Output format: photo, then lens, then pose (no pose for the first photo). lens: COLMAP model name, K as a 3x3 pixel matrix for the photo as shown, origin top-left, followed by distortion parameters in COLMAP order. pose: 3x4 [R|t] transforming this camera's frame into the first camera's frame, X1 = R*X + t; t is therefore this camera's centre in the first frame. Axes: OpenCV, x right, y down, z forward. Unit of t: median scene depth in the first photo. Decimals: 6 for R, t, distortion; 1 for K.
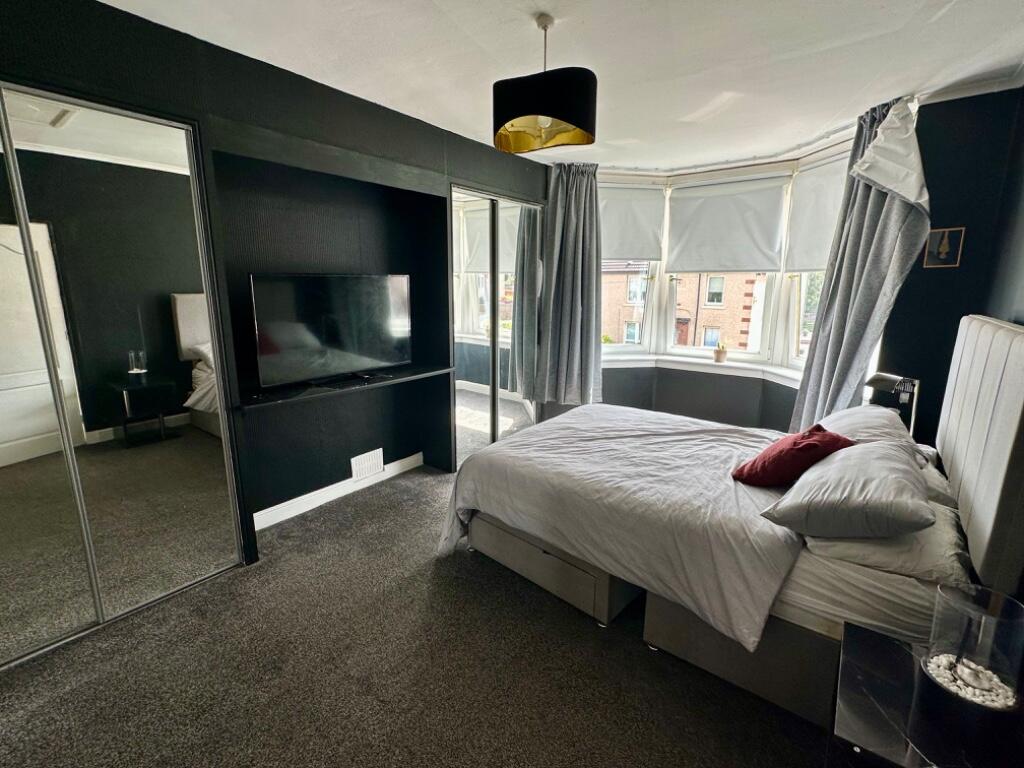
lens RADIAL K [[469.2, 0, 507.4], [0, 469.2, 387.5], [0, 0, 1]] dist [-0.000413, -0.000564]
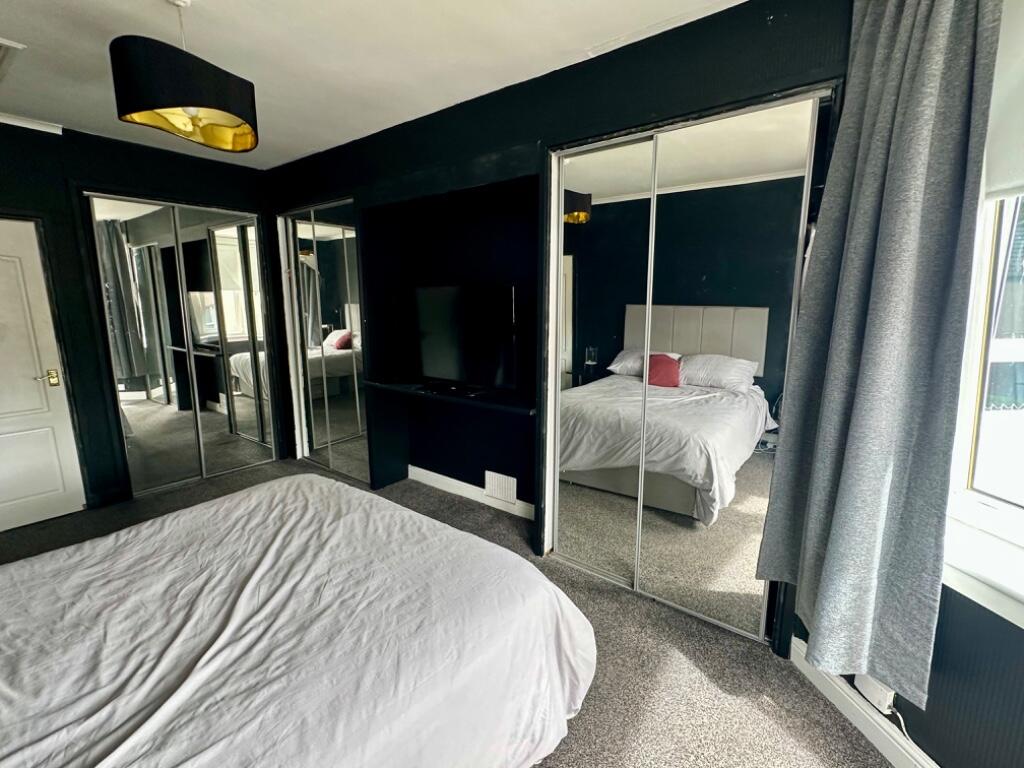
lens RADIAL K [[469.2, 0, 507.4], [0, 469.2, 387.5], [0, 0, 1]] dist [-0.000413, -0.000564]
pose [[-0.021641, 0.185193, -0.982464, 0.786351], [-0.209317, 0.960076, 0.185584, -0.272327], [0.977608, 0.209663, 0.017987, 1.290136]]
